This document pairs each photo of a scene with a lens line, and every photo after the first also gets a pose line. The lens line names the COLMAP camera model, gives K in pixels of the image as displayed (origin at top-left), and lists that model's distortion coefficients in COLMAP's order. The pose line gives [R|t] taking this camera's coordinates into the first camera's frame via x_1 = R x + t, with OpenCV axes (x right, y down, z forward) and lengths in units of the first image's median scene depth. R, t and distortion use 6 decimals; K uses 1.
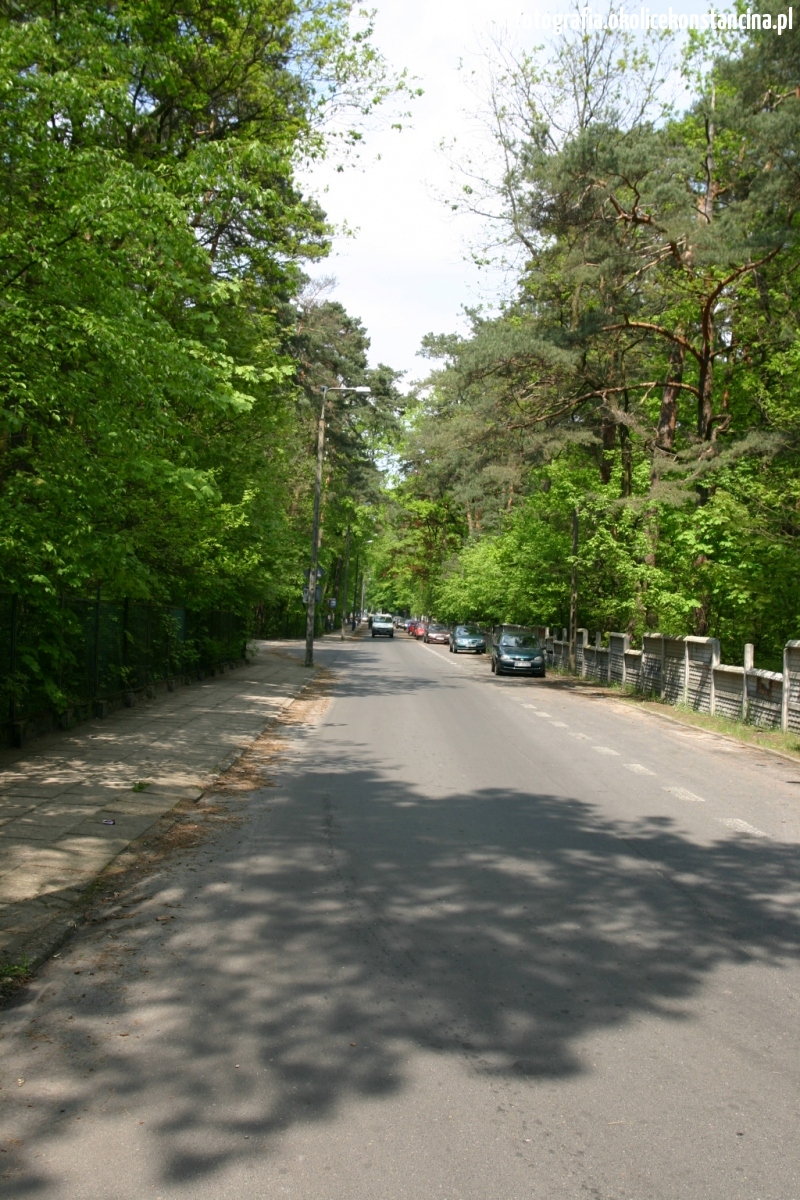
lens RADIAL K [[1181.6, 0, 400.1], [0, 1181.6, 673.5], [0, 0, 1]] dist [0.006757, 0.010068]
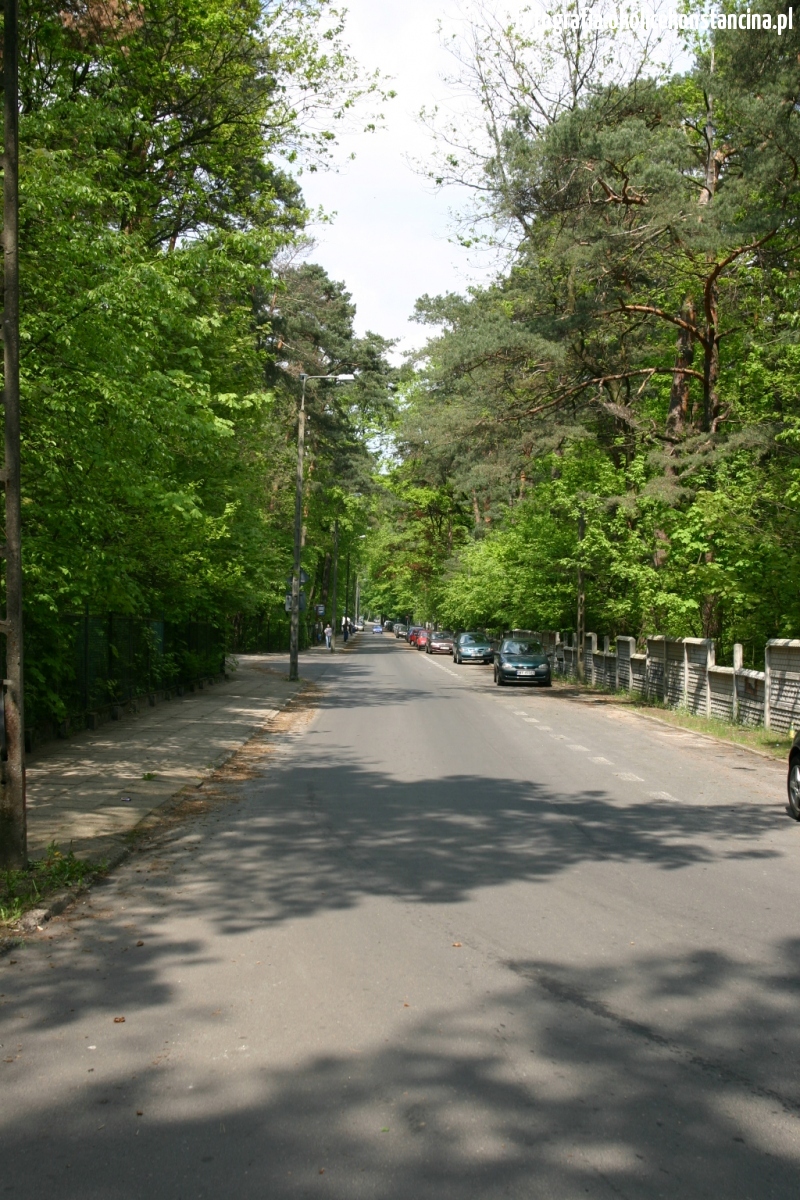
lens RADIAL K [[1481.0, 0, 416.1], [0, 1481.0, 637.9], [0, 0, 1]] dist [0.184148, -0.011651]
pose [[0.999717, -0.022893, 0.006414, 0.015481], [0.023122, 0.998997, -0.038347, 0.009900], [-0.005529, 0.038485, 0.999244, -0.208350]]
